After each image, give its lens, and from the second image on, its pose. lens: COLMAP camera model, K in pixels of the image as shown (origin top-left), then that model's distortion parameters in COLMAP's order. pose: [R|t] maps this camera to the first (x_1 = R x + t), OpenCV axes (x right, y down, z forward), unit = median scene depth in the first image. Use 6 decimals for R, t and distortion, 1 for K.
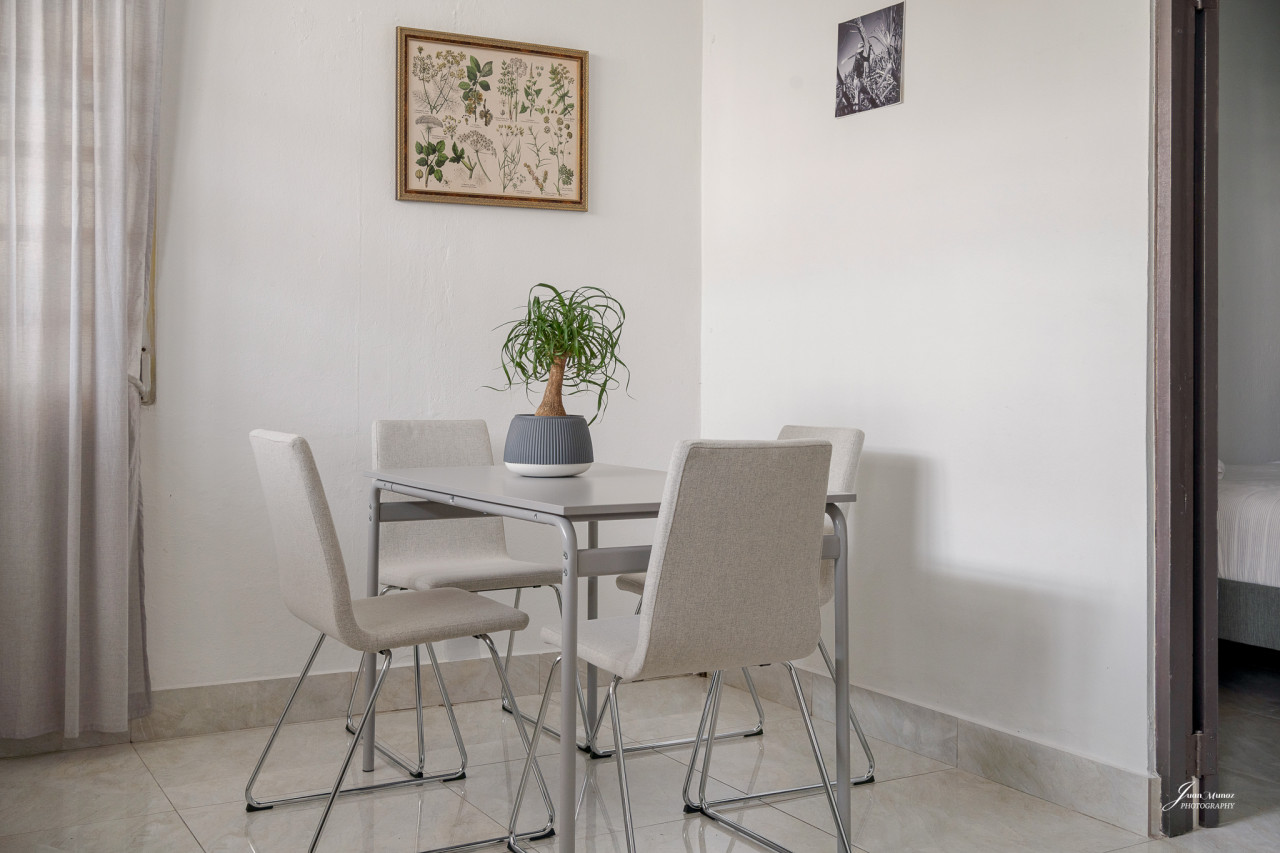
lens RADIAL K [[1342.6, 0, 638.7], [0, 1342.6, 377.8], [0, 0, 1]] dist [-0.012426, -0.008777]
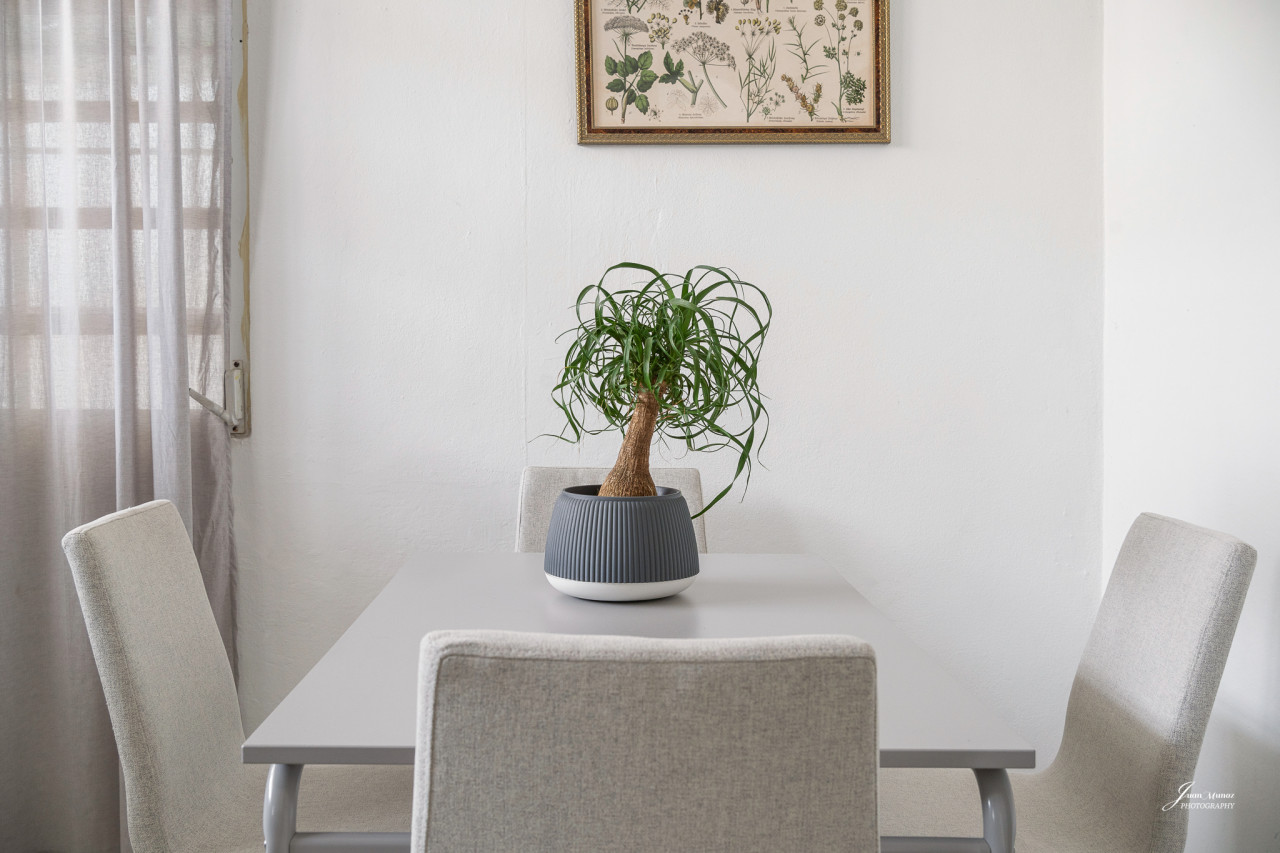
lens RADIAL K [[1342.6, 0, 638.7], [0, 1342.6, 377.8], [0, 0, 1]] dist [-0.012426, -0.008777]
pose [[0.870774, 0.011601, -0.491547, 0.180663], [-0.002088, 0.999800, 0.019896, -0.026212], [0.491680, -0.016299, 0.870624, 0.404907]]
